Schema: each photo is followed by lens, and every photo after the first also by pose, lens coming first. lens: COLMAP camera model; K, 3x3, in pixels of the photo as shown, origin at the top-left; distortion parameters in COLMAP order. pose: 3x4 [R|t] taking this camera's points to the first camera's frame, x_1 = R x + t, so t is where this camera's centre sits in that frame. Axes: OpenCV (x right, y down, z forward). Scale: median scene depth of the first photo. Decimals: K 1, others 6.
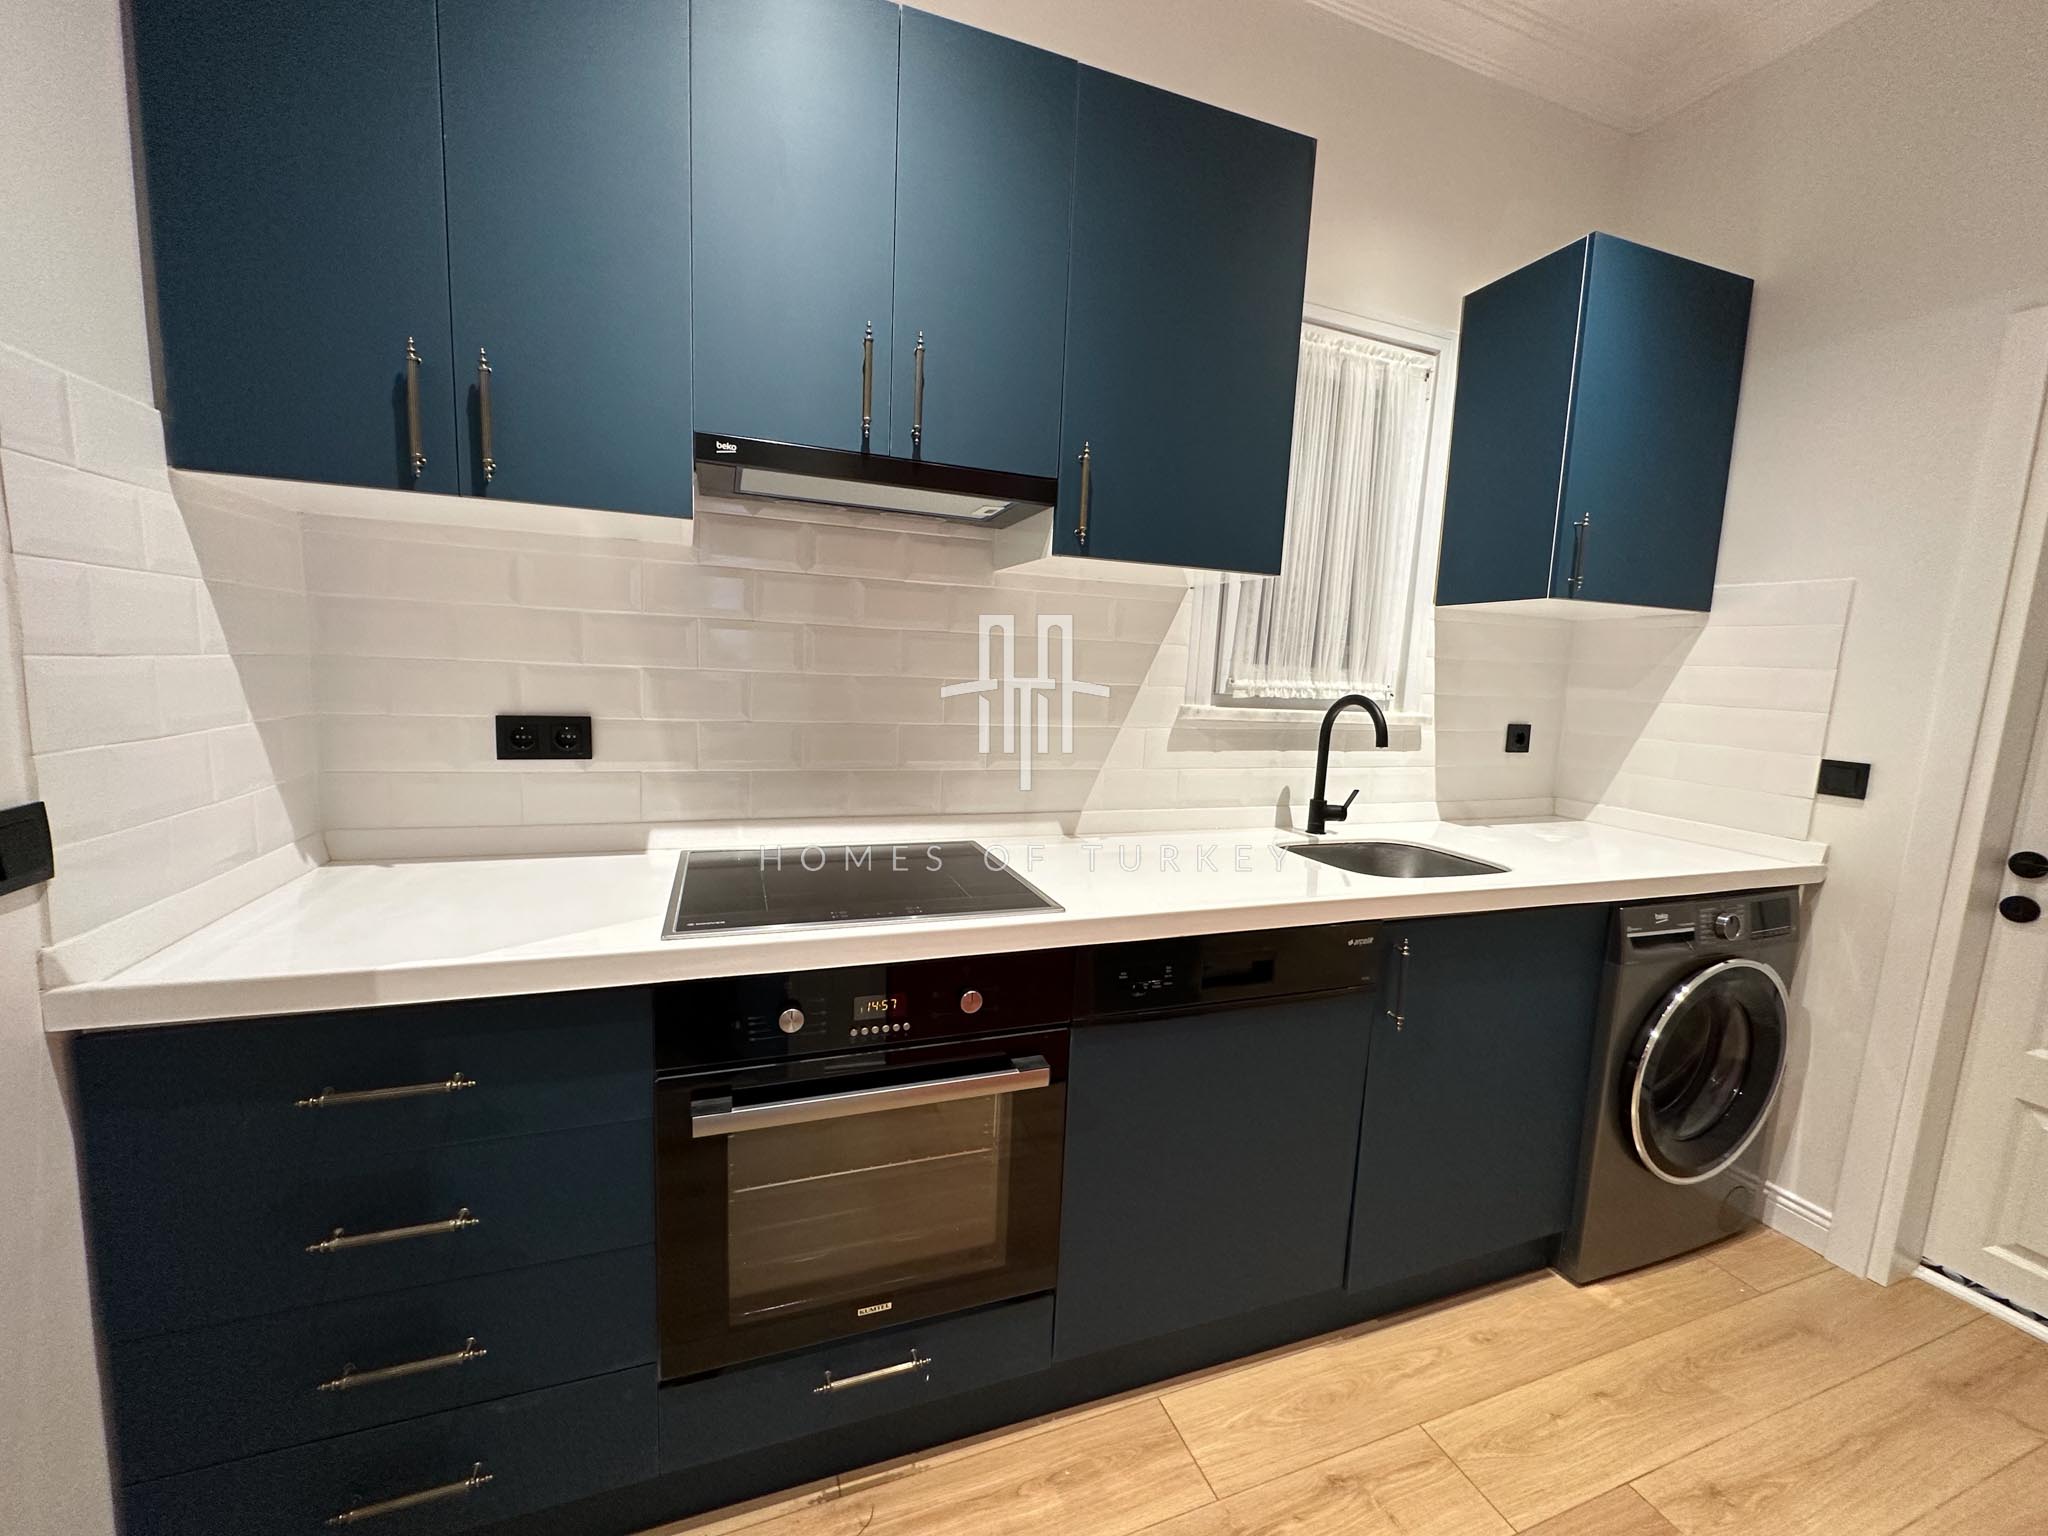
lens RADIAL K [[813.9, 0, 1027.6], [0, 813.9, 769.2], [0, 0, 1]] dist [-0.001964, 0.000387]
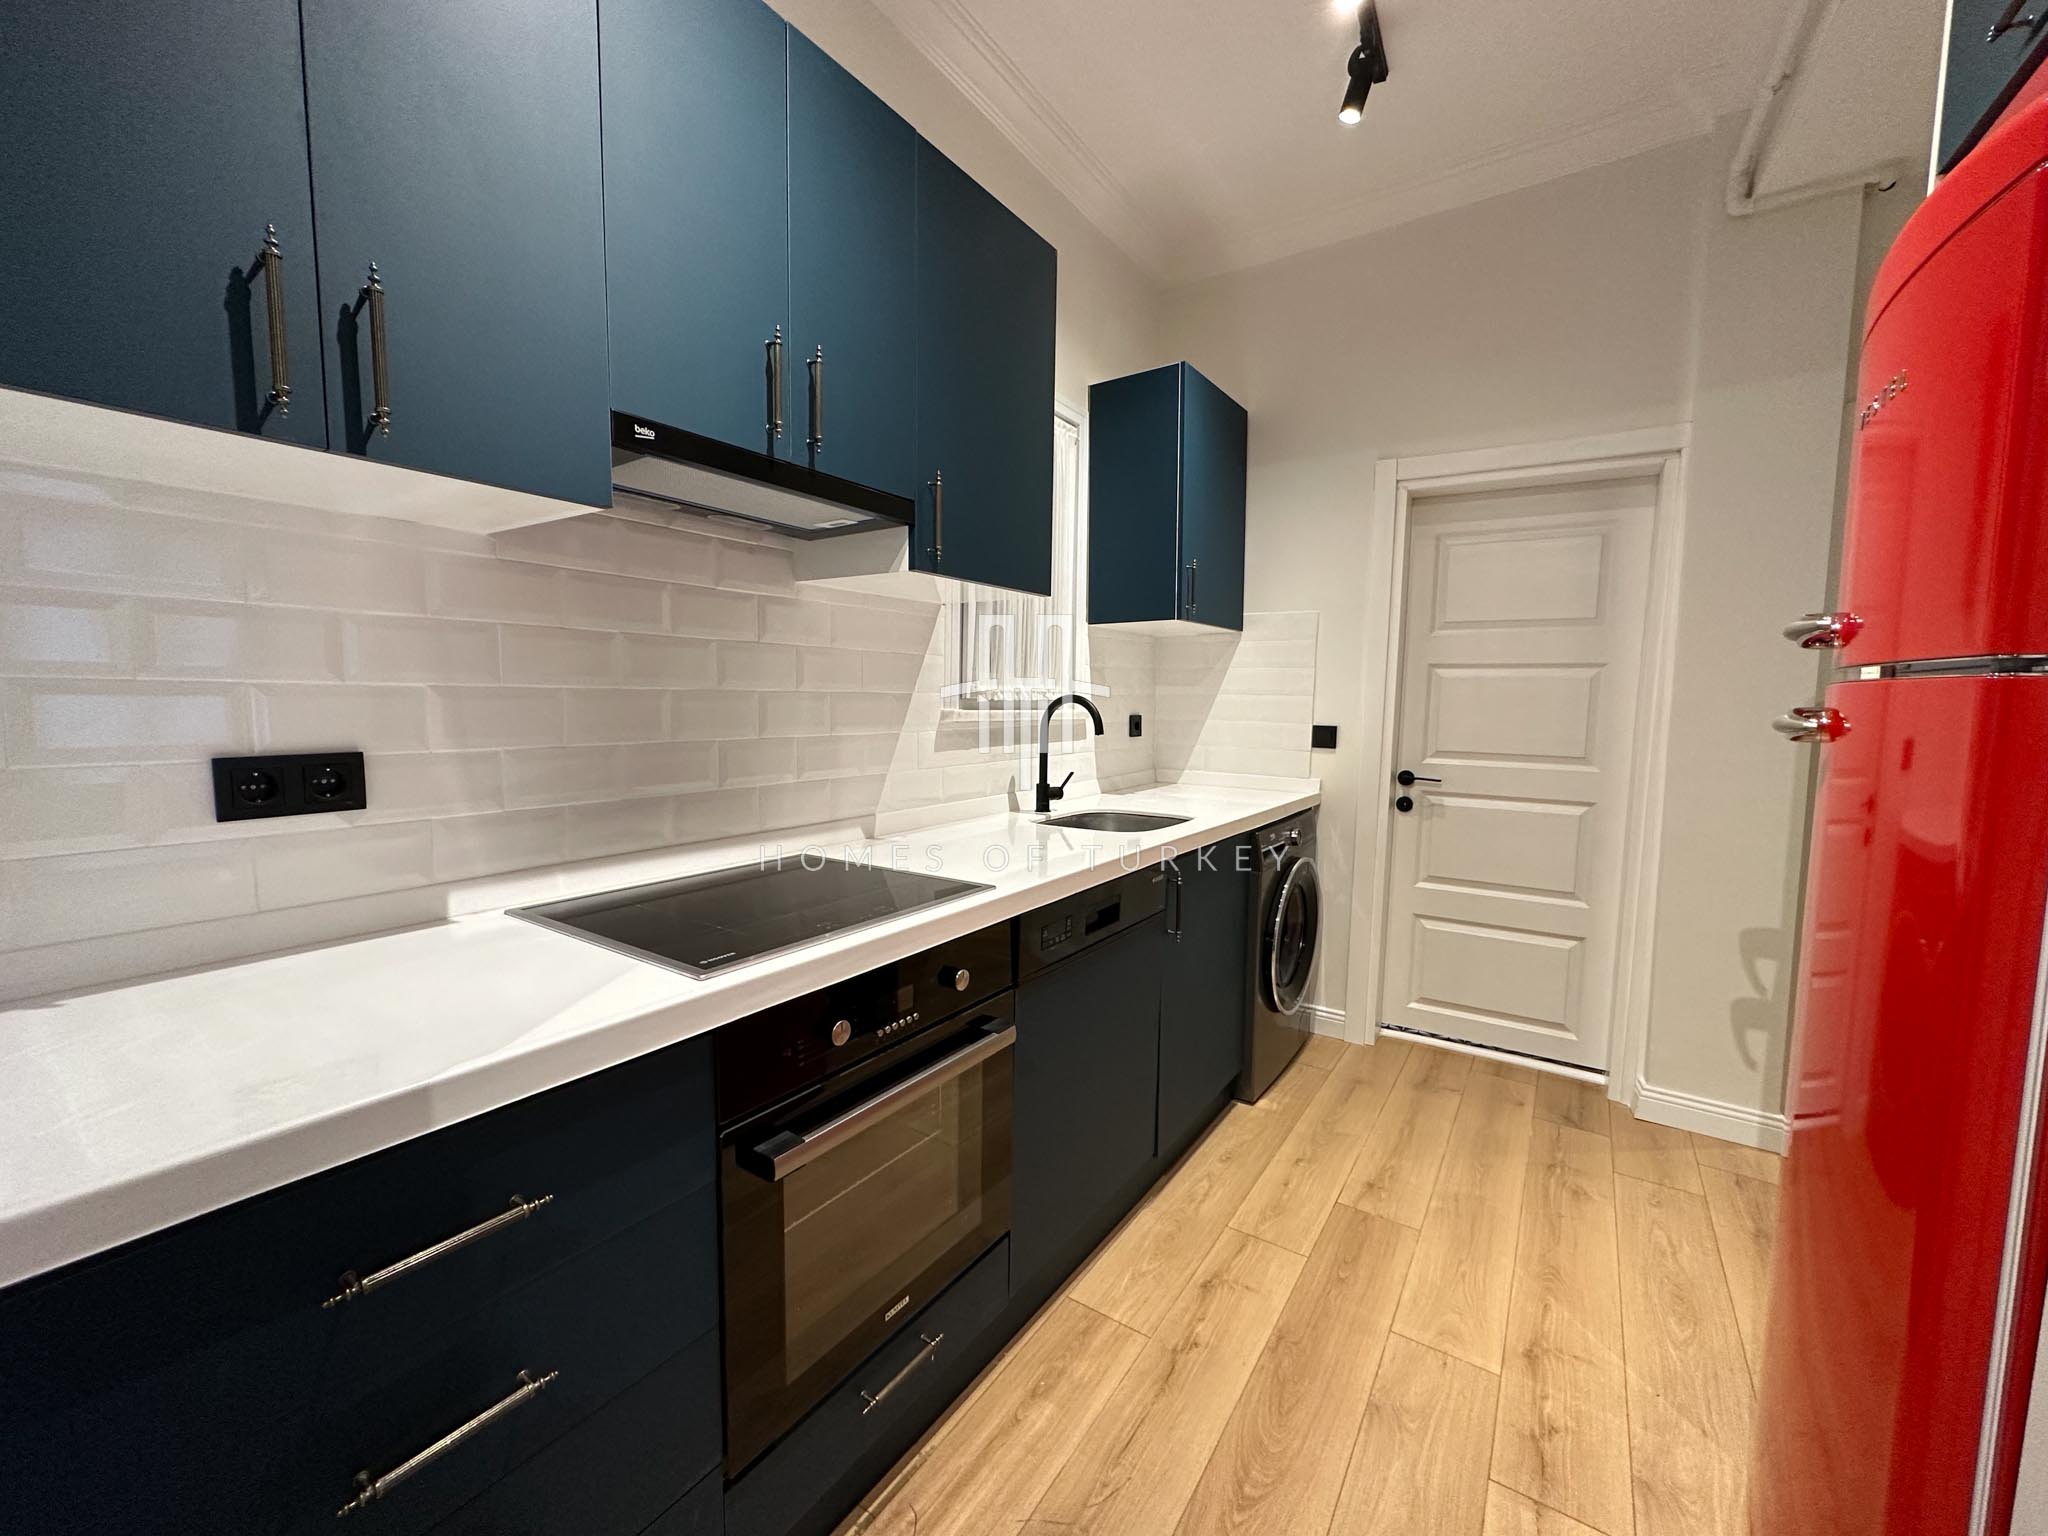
lens RADIAL K [[813.9, 0, 1026.1], [0, 813.9, 769.5], [0, 0, 1]] dist [-0.001964, 0.000387]
pose [[0.816084, -0.086030, 0.571494, -0.466734], [0.098676, 0.995080, 0.008888, 0.005037], [-0.569447, 0.049139, 0.820558, 0.039433]]
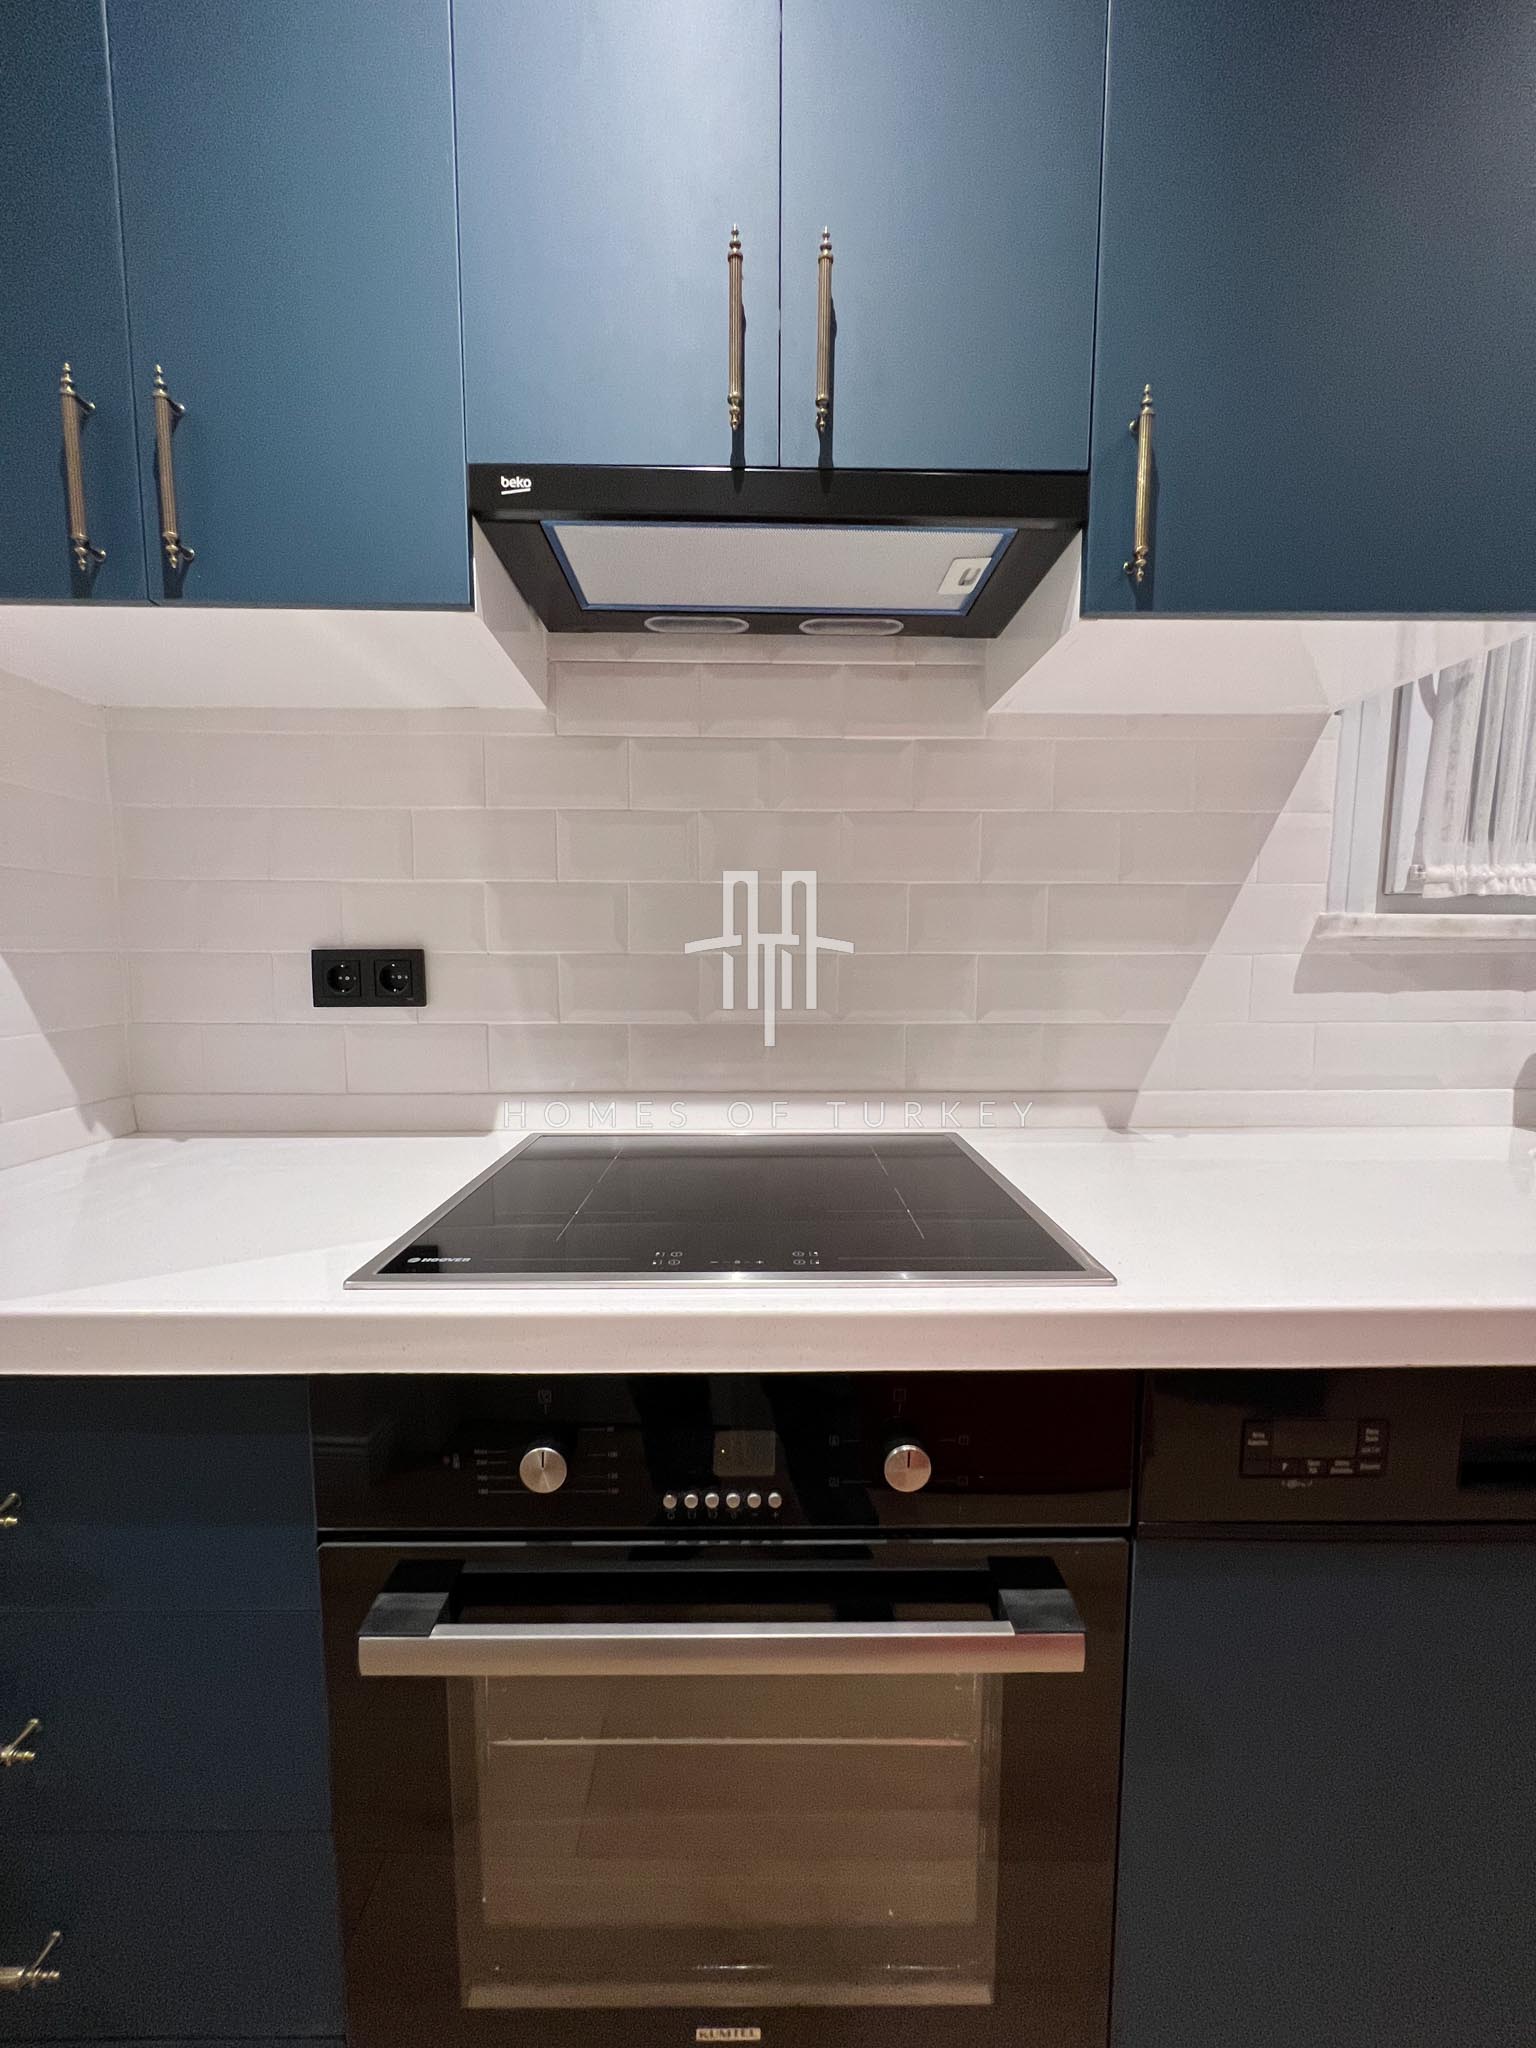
lens RADIAL K [[820.2, 0, 767.9], [0, 820.2, 1029.6], [0, 0, 1]] dist [-0.001355, -0.000097]
pose [[0.941320, -0.011479, -0.337319, 0.014825], [-0.001802, 0.999236, -0.039033, 0.037862], [0.337510, 0.037350, 0.940581, 0.401659]]
